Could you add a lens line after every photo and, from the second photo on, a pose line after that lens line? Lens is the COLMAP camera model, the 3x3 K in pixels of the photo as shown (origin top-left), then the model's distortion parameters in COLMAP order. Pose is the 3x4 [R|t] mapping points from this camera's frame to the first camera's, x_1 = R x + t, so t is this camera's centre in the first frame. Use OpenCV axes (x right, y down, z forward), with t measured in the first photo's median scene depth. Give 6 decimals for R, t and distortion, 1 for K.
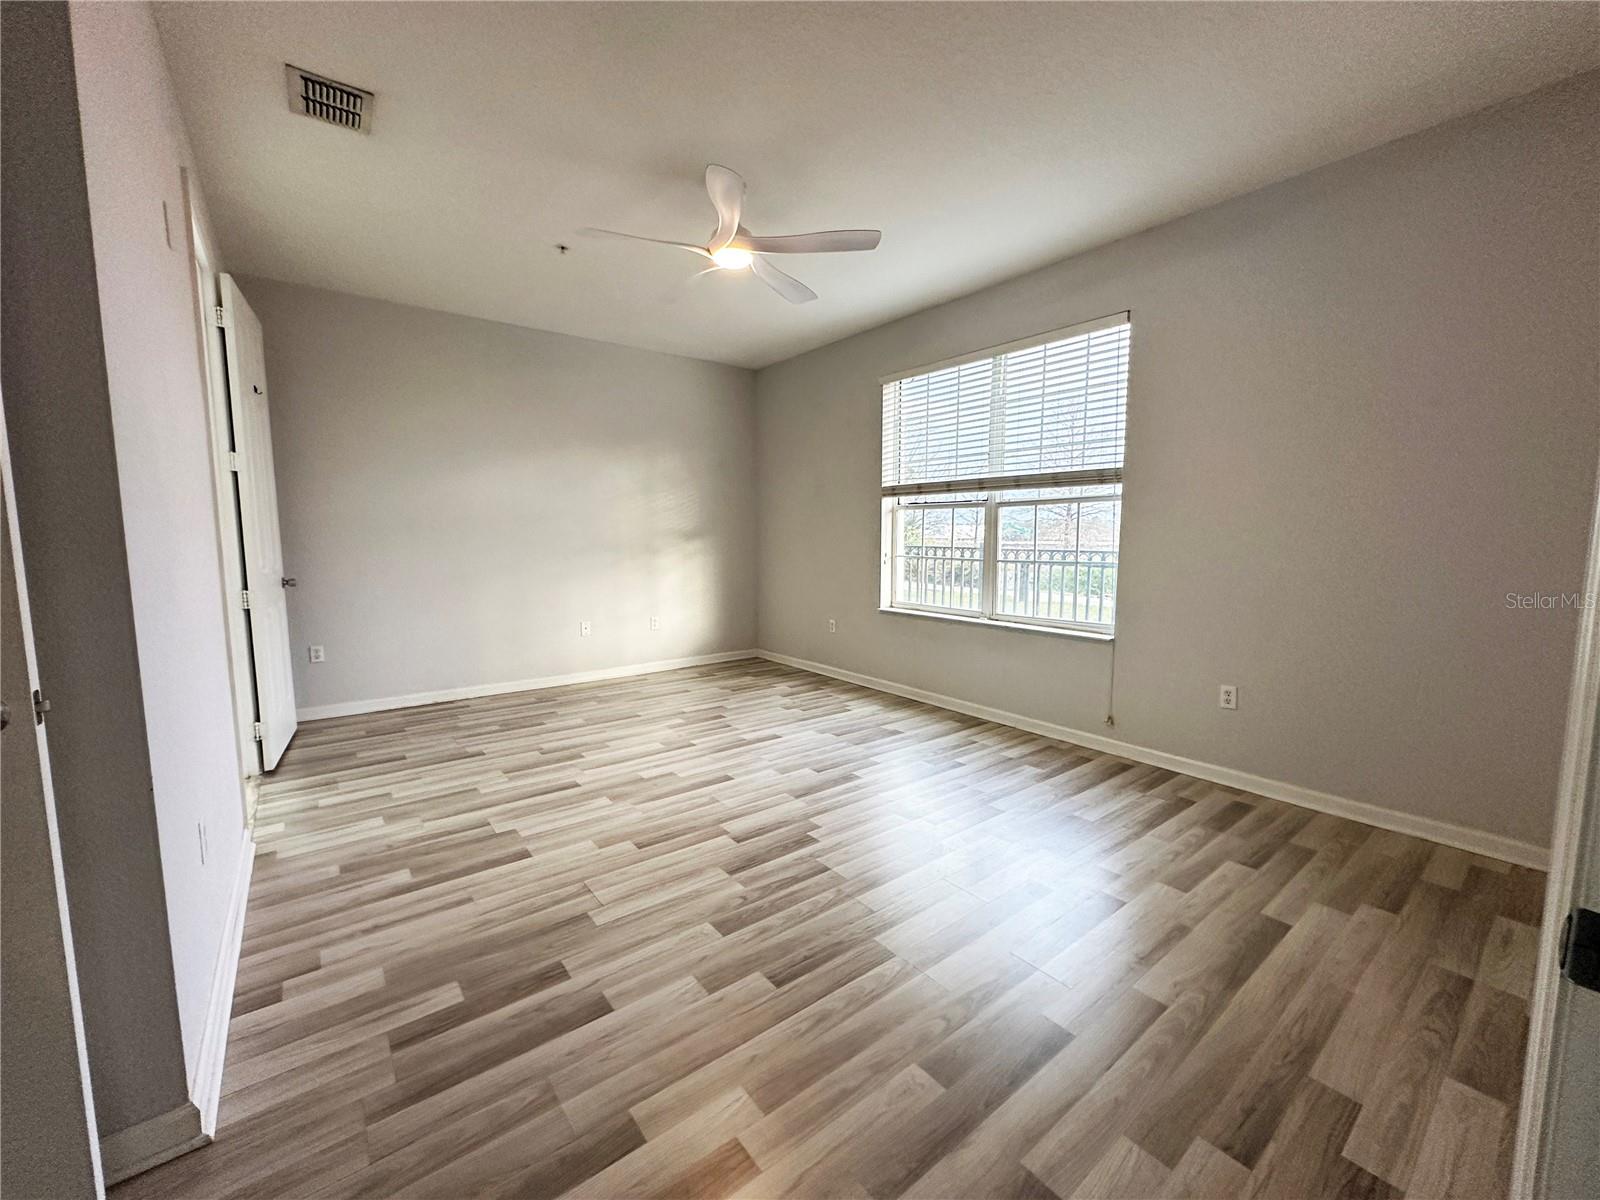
lens RADIAL K [[637.8, 0, 798.8], [0, 637.8, 600.3], [0, 0, 1]] dist [-0.002433, 0.001307]
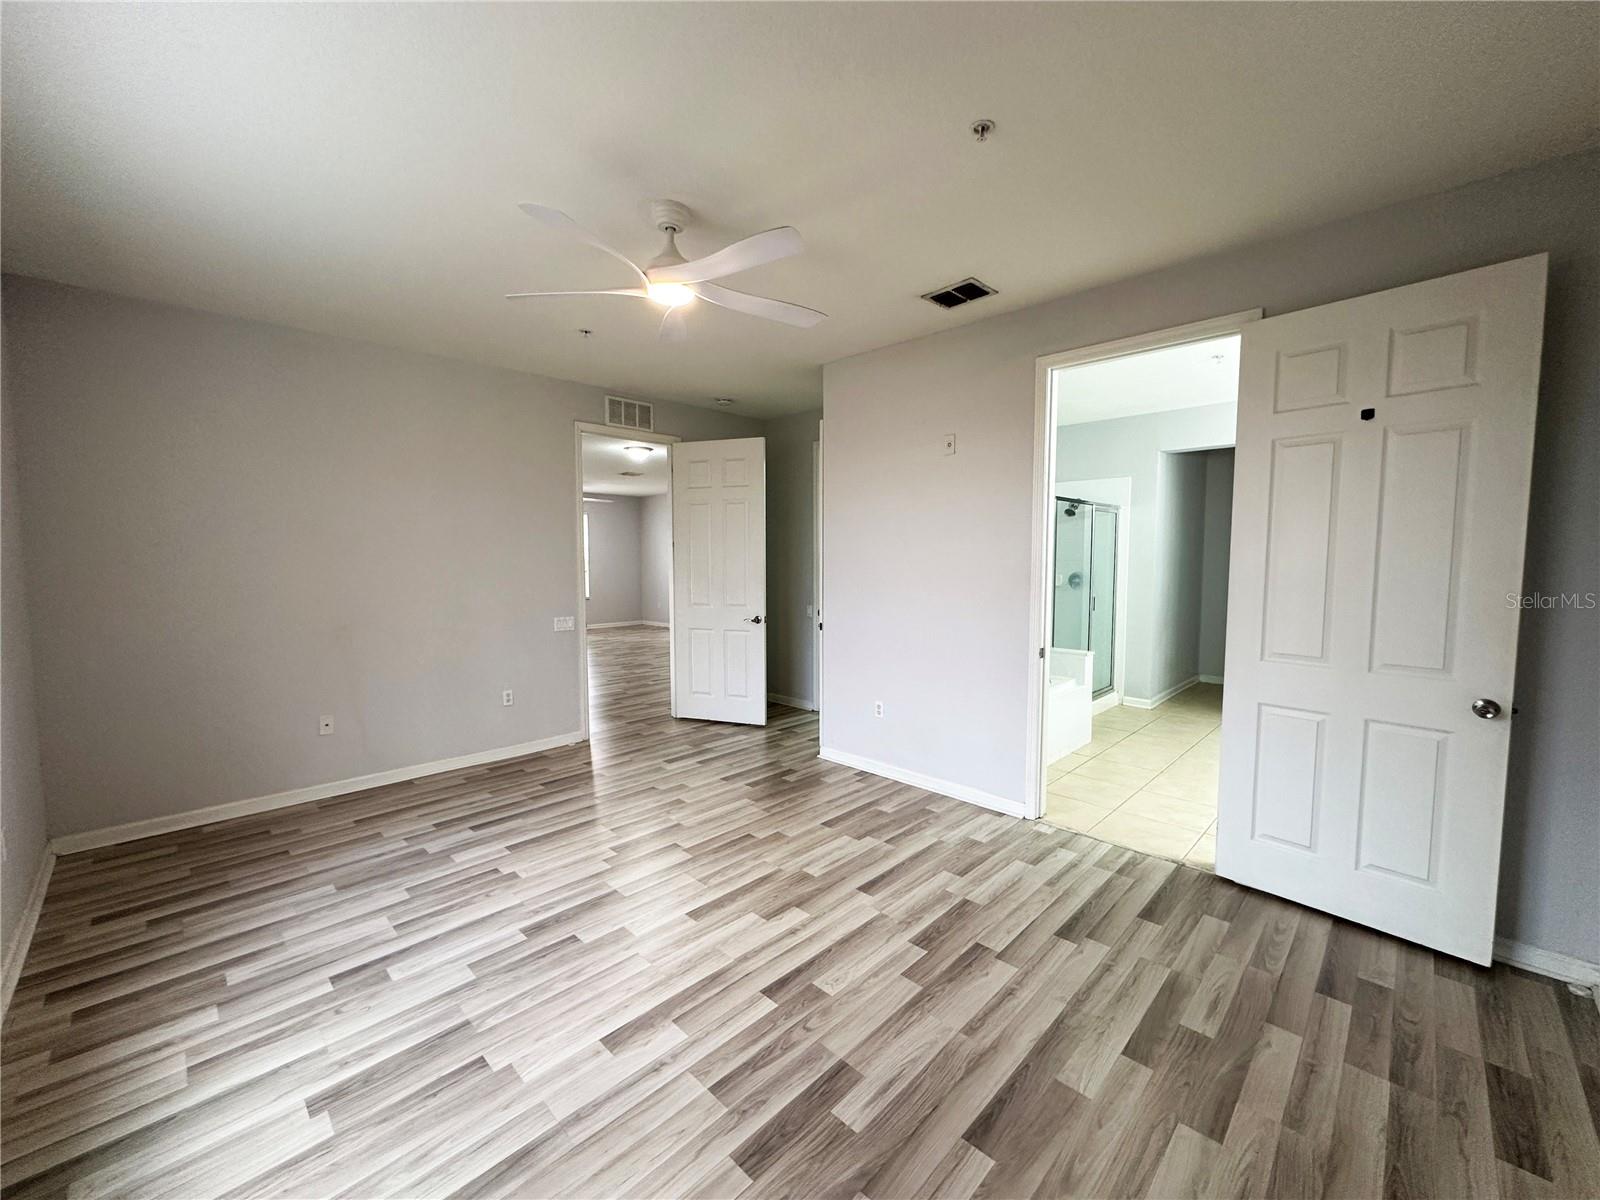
lens RADIAL K [[637.8, 0, 798.8], [0, 637.8, 600.3], [0, 0, 1]] dist [-0.002433, 0.001307]
pose [[-0.991221, 0.011127, -0.131747, -0.148591], [-0.011620, 0.985265, 0.170640, -0.269399], [0.131705, 0.170673, -0.976486, 1.833062]]
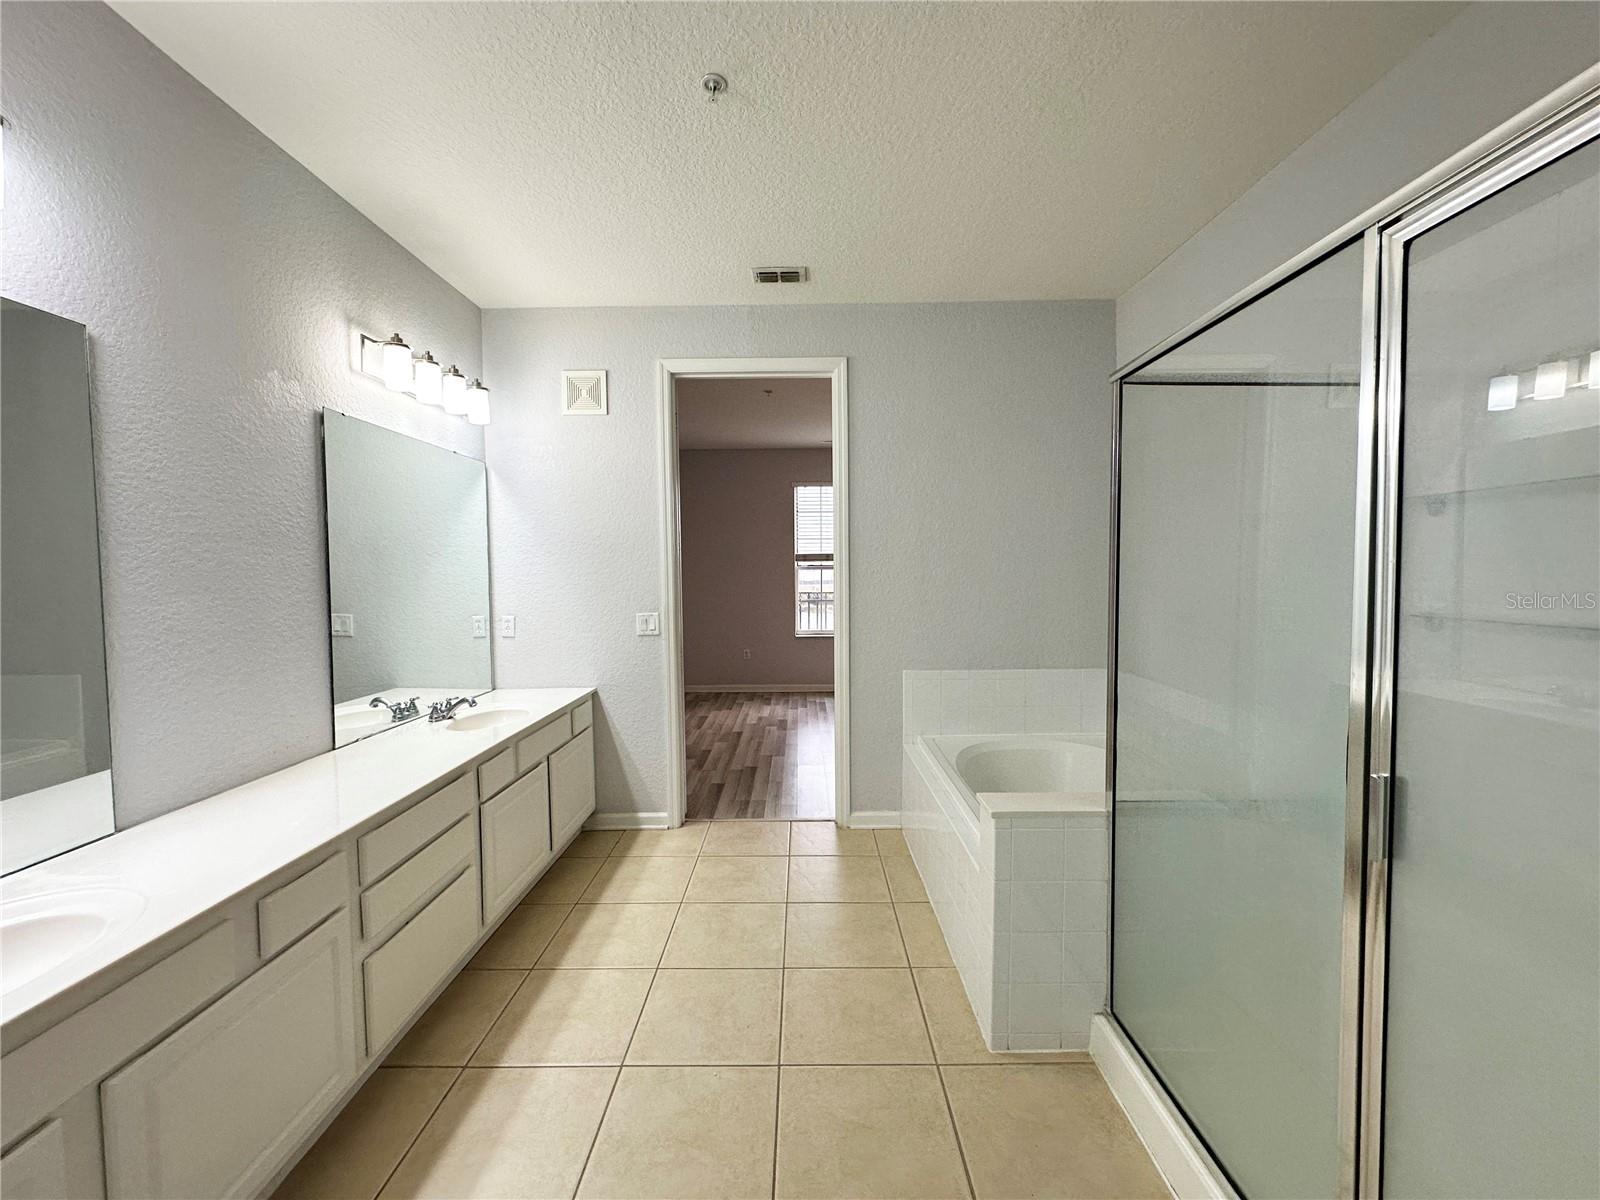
lens RADIAL K [[637.8, 0, 798.8], [0, 637.8, 600.3], [0, 0, 1]] dist [-0.002433, 0.001307]
pose [[0.617158, -0.040916, 0.785775, -1.663262], [0.090412, 0.995720, -0.019163, -0.066990], [-0.781627, 0.082870, 0.618216, 0.134468]]
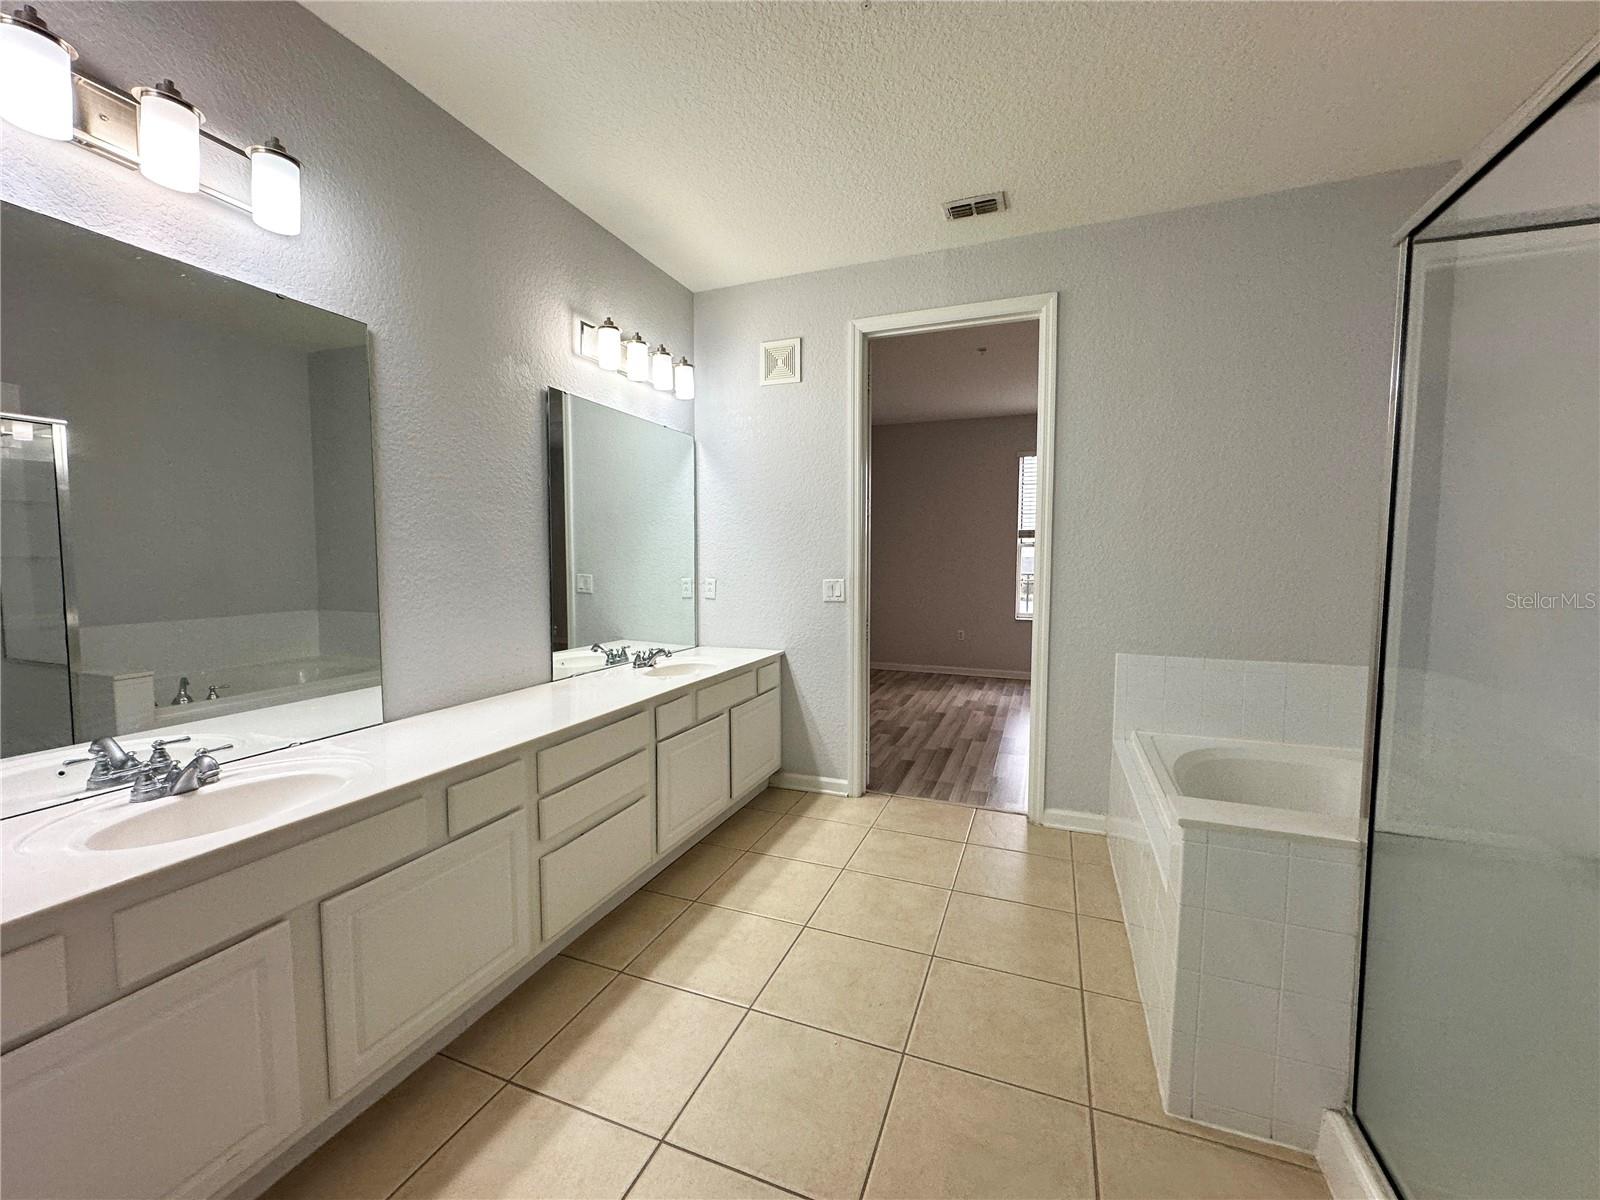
lens RADIAL K [[638.4, 0, 798.6], [0, 638.4, 599.2], [0, 0, 1]] dist [-0.000662, 0.000206]
pose [[0.858854, -0.030596, 0.511306, -1.575828], [0.049856, 0.998468, -0.023998, -0.032018], [-0.509788, 0.046102, 0.859064, 0.108196]]
